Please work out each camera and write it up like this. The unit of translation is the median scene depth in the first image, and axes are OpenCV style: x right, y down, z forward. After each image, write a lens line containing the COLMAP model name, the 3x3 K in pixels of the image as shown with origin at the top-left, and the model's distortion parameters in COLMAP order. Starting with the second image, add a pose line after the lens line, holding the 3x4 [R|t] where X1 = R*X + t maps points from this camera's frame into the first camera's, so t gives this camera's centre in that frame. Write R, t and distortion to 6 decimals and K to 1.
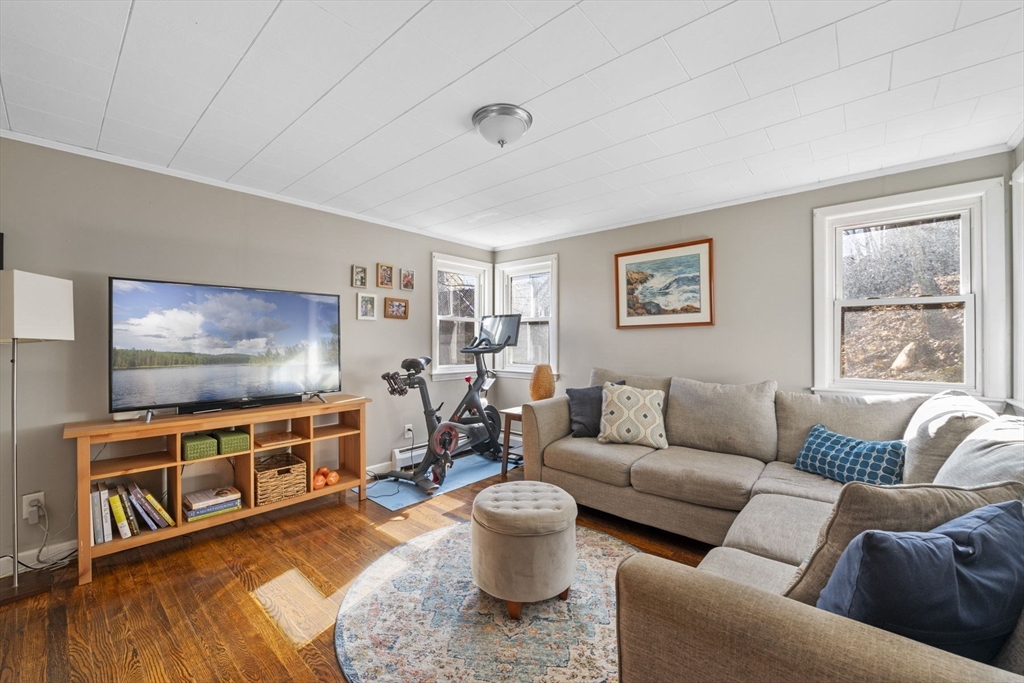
lens RADIAL K [[404.5, 0, 513.9], [0, 404.5, 337.3], [0, 0, 1]] dist [-0.010530, -0.000175]
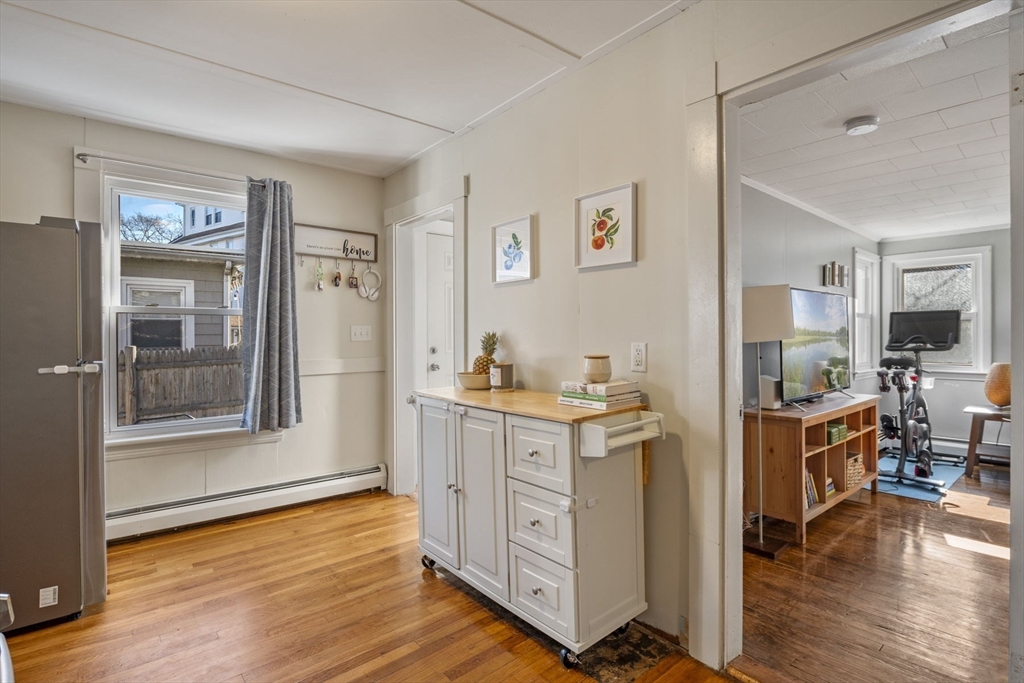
lens RADIAL K [[500.6, 0, 507.7], [0, 500.6, 336.0], [0, 0, 1]] dist [-0.015804, 0.000021]
pose [[0.990184, -0.005303, -0.139669, -1.065701], [0.006444, 0.999949, 0.007713, -0.014844], [0.139621, -0.008537, 0.990168, -0.368851]]
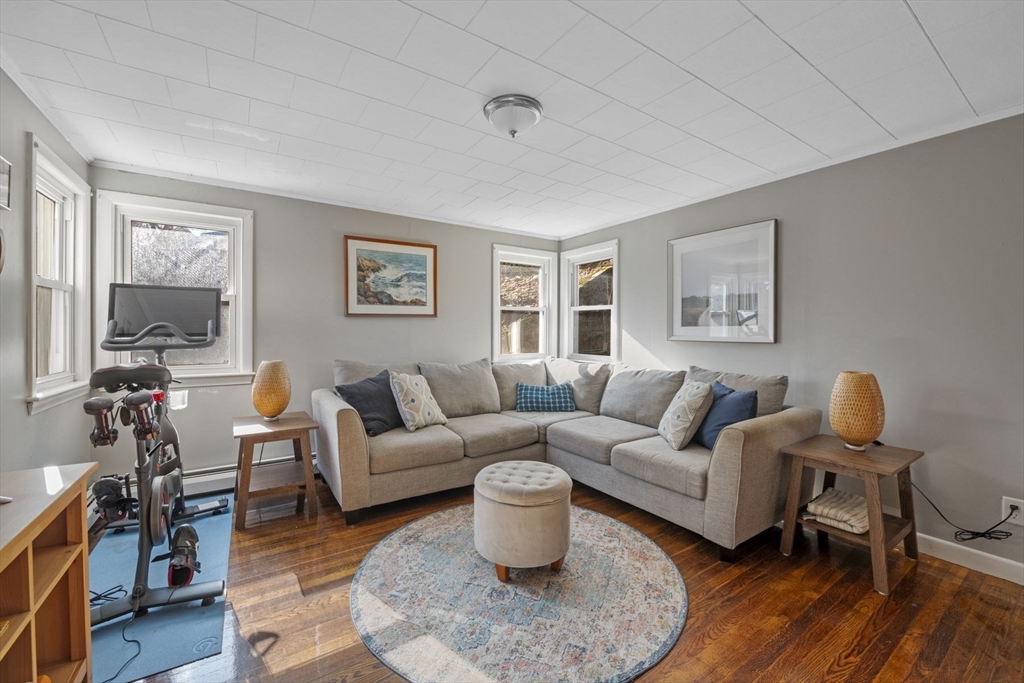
lens RADIAL K [[412.2, 0, 503.5], [0, 412.2, 338.1], [0, 0, 1]] dist [-0.012664, -0.000150]
pose [[0.269588, -0.013508, 0.962881, -0.617033], [-0.013597, 0.999749, 0.017832, 0.007294], [-0.962880, -0.017900, 0.269336, 0.448277]]
